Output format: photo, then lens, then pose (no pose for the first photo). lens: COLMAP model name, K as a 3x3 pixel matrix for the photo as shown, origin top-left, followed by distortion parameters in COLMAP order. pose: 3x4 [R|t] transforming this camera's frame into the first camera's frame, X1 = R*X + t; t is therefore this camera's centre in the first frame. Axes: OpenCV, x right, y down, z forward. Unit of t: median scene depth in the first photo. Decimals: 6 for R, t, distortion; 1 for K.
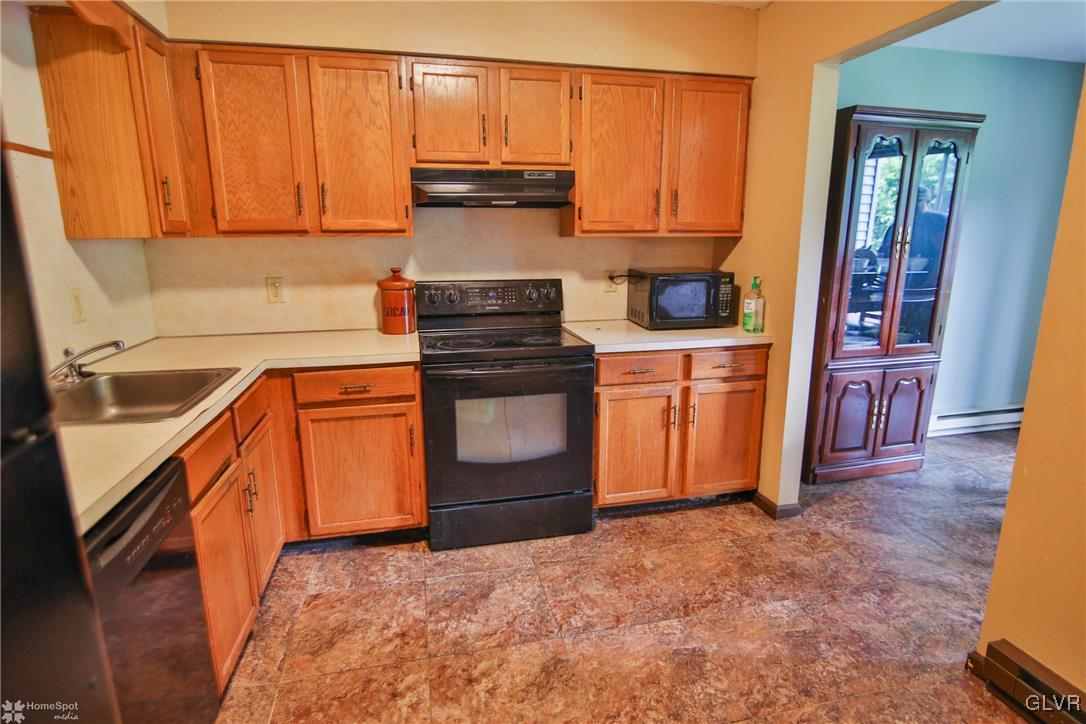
lens RADIAL K [[568.1, 0, 536.0], [0, 568.1, 362.3], [0, 0, 1]] dist [-0.016049, 0.000315]
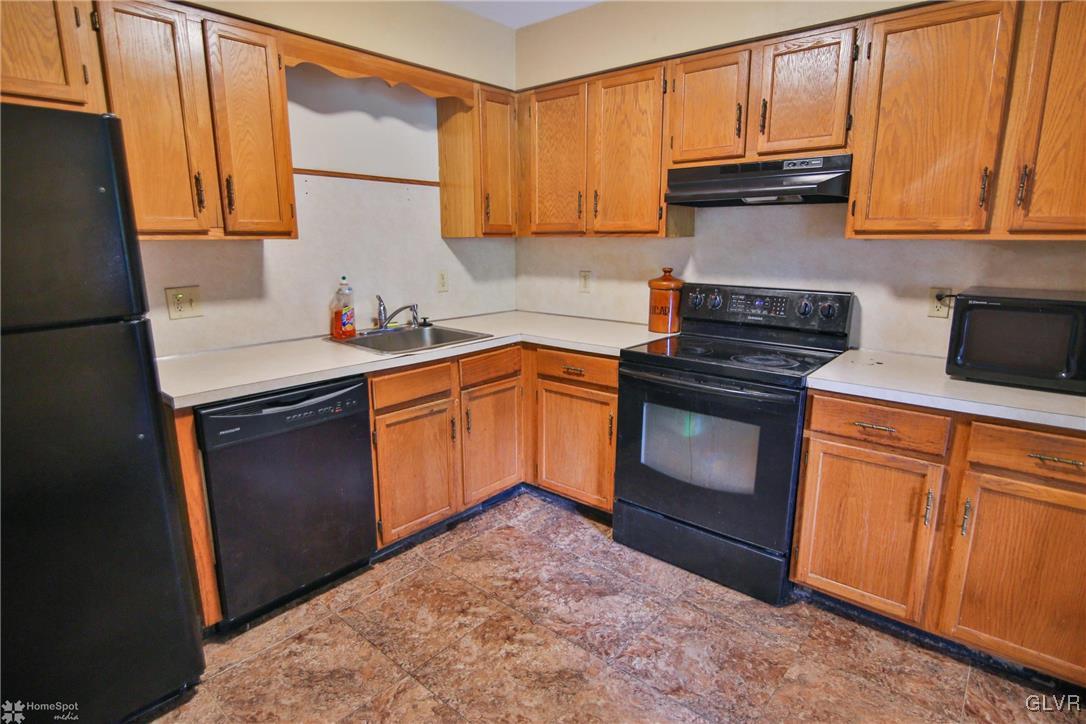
lens RADIAL K [[568.1, 0, 533.2], [0, 568.1, 360.9], [0, 0, 1]] dist [-0.016049, 0.000315]
pose [[0.588223, 0.175197, -0.789493, 0.508331], [-0.176311, 0.980550, 0.086232, -0.054517], [0.789245, 0.088473, 0.607671, 0.230984]]
